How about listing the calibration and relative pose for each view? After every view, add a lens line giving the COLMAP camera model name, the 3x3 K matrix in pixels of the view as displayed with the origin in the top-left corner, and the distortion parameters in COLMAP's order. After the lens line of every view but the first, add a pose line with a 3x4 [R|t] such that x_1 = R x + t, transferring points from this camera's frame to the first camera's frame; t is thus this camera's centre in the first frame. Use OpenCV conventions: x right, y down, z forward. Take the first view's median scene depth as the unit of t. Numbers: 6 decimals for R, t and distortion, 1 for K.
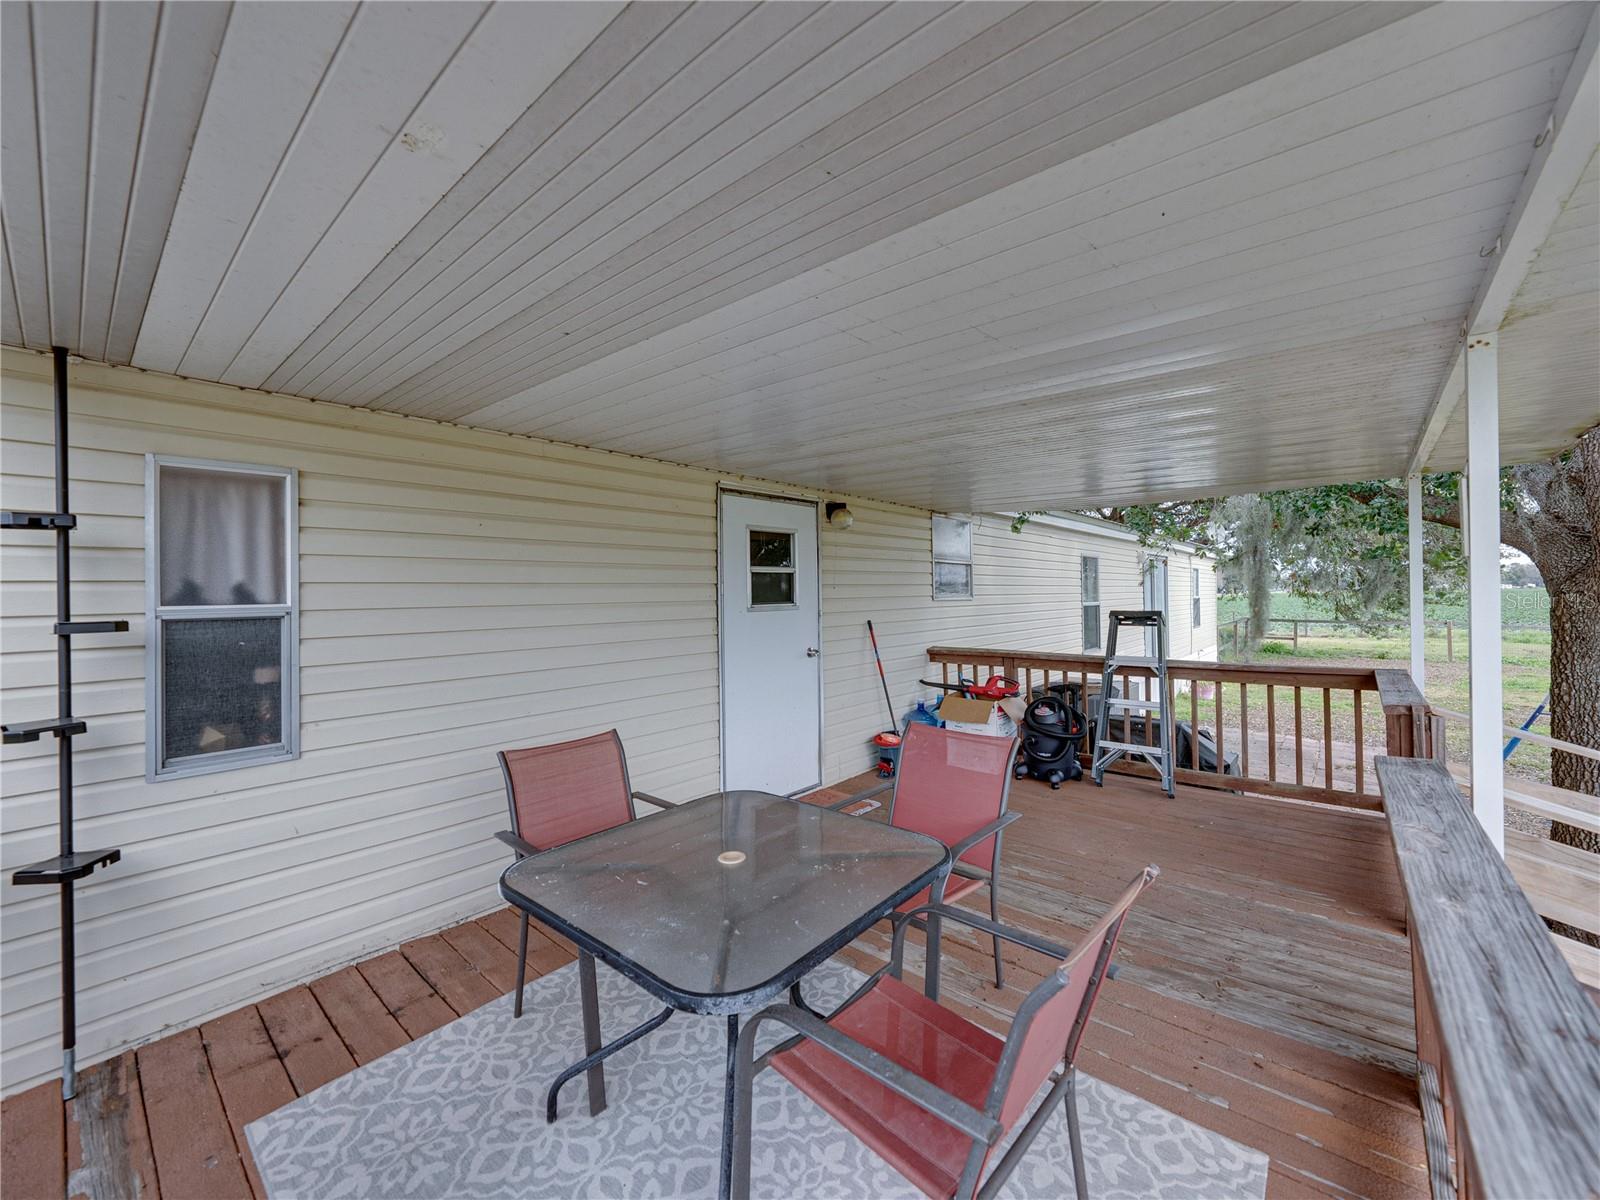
lens RADIAL K [[638.7, 0, 806.0], [0, 638.7, 566.1], [0, 0, 1]] dist [0.000767, 0.000019]
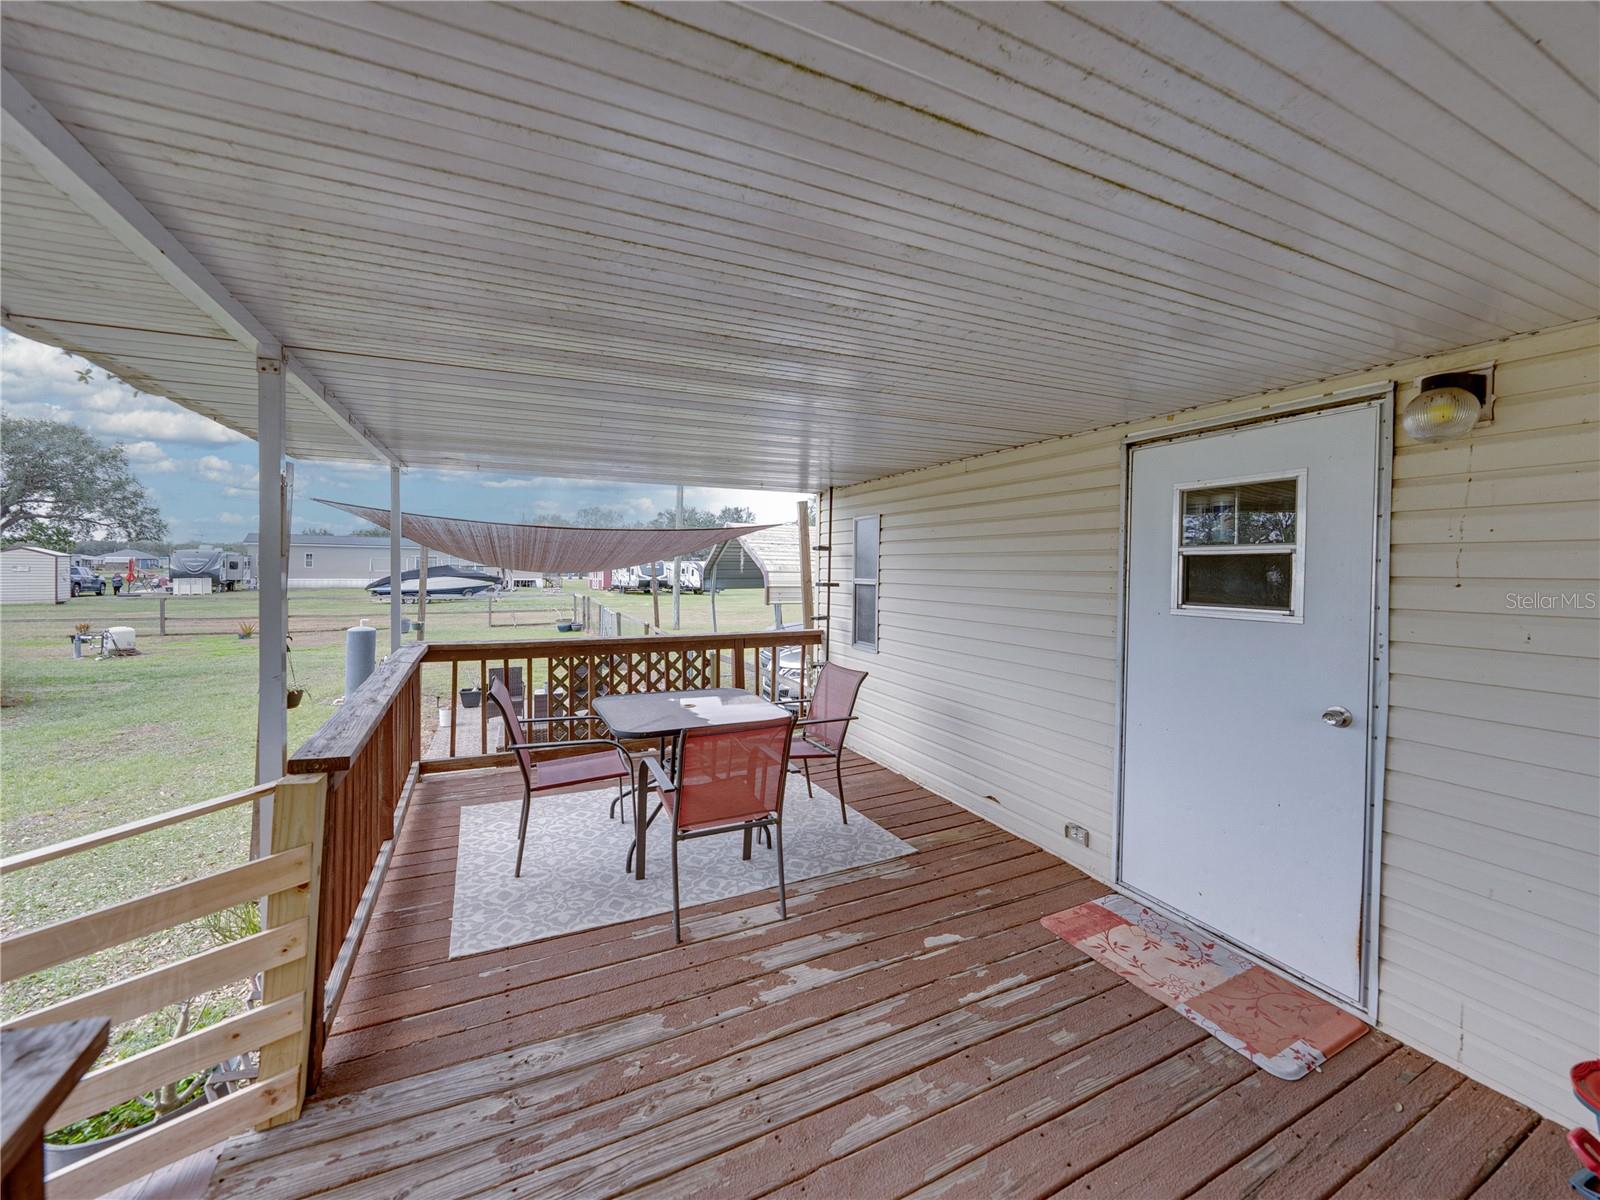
lens RADIAL K [[638.7, 0, 806.0], [0, 638.7, 566.1], [0, 0, 1]] dist [0.000767, 0.000019]
pose [[-0.399524, 0.002701, -0.916719, 0.669064], [0.027818, 0.999571, -0.009179, 0.015873], [0.916300, -0.029168, -0.399428, 0.908863]]
